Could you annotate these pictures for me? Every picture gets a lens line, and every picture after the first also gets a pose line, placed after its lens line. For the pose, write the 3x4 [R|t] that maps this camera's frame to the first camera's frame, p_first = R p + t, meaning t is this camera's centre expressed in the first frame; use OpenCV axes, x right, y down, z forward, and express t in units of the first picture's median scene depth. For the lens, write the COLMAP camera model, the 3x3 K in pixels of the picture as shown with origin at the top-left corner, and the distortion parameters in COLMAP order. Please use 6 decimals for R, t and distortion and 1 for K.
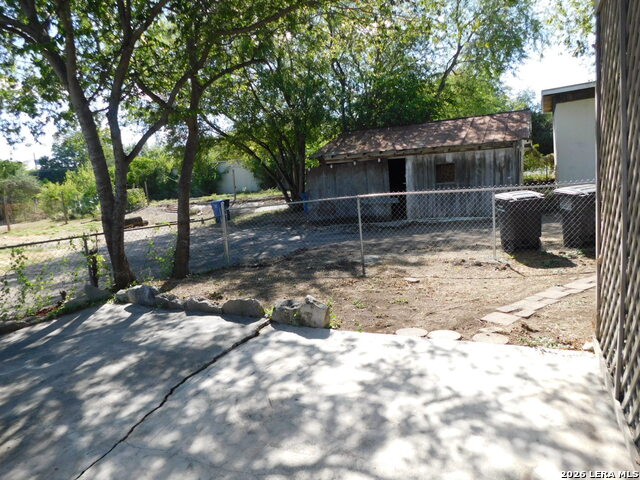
lens RADIAL K [[422.3, 0, 319.9], [0, 422.3, 238.3], [0, 0, 1]] dist [-0.031571, 0.015776]
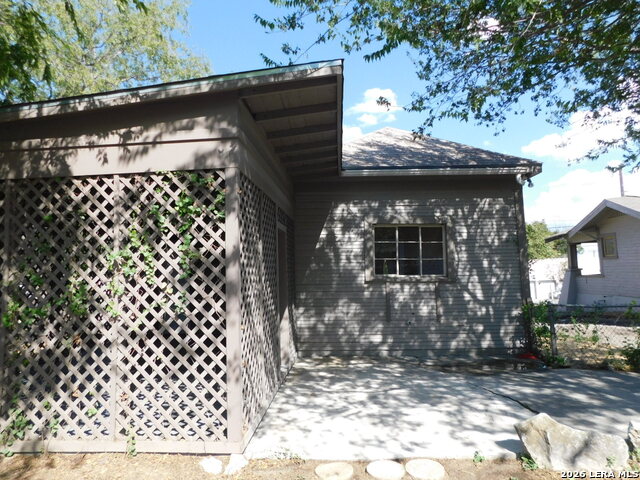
lens RADIAL K [[422.3, 0, 320.4], [0, 422.3, 237.9], [0, 0, 1]] dist [-0.031571, 0.015776]
pose [[-0.908273, 0.057848, -0.414360, 0.841462], [0.042718, 0.998042, 0.045697, -0.316132], [0.416192, 0.023805, -0.908965, 1.943958]]
